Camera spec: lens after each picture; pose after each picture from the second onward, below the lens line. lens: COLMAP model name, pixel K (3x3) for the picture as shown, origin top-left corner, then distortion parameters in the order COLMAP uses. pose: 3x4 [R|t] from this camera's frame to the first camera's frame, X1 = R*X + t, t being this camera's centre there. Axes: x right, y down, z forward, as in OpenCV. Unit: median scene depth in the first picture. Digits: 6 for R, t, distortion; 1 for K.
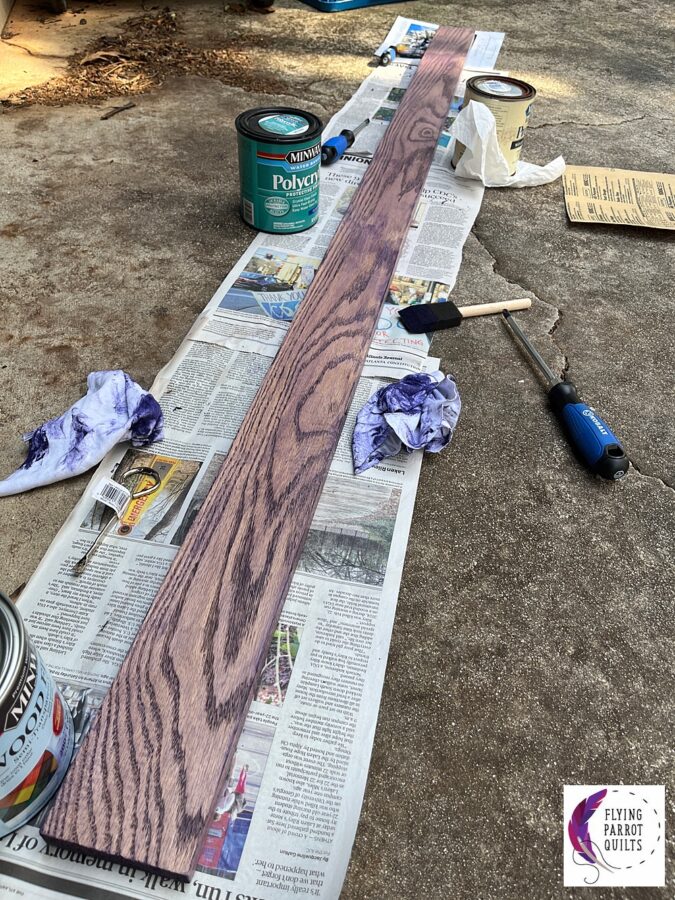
lens RADIAL K [[699.0, 0, 337.5], [0, 699.0, 450.0], [0, 0, 1]] dist [0.058848, -0.090919]
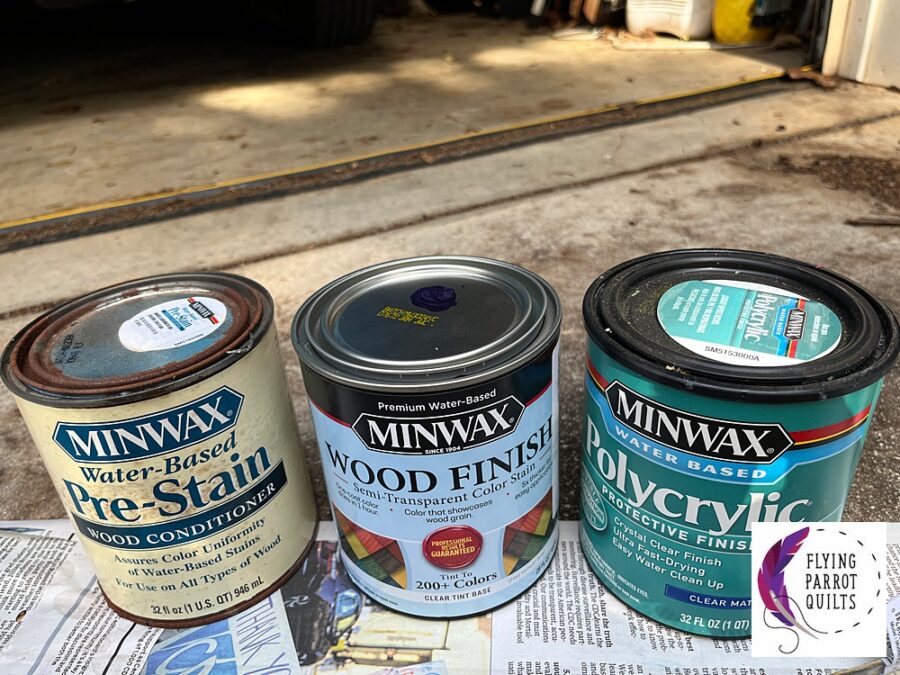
lens RADIAL K [[699.0, 0, 450.0], [0, 699.0, 337.5], [0, 0, 1]] dist [0.058848, -0.090919]
pose [[0.139593, 0.438882, -0.887635, 0.169111], [-0.641487, 0.722955, 0.256574, -0.448006], [0.754326, 0.533591, 0.382457, 0.789828]]
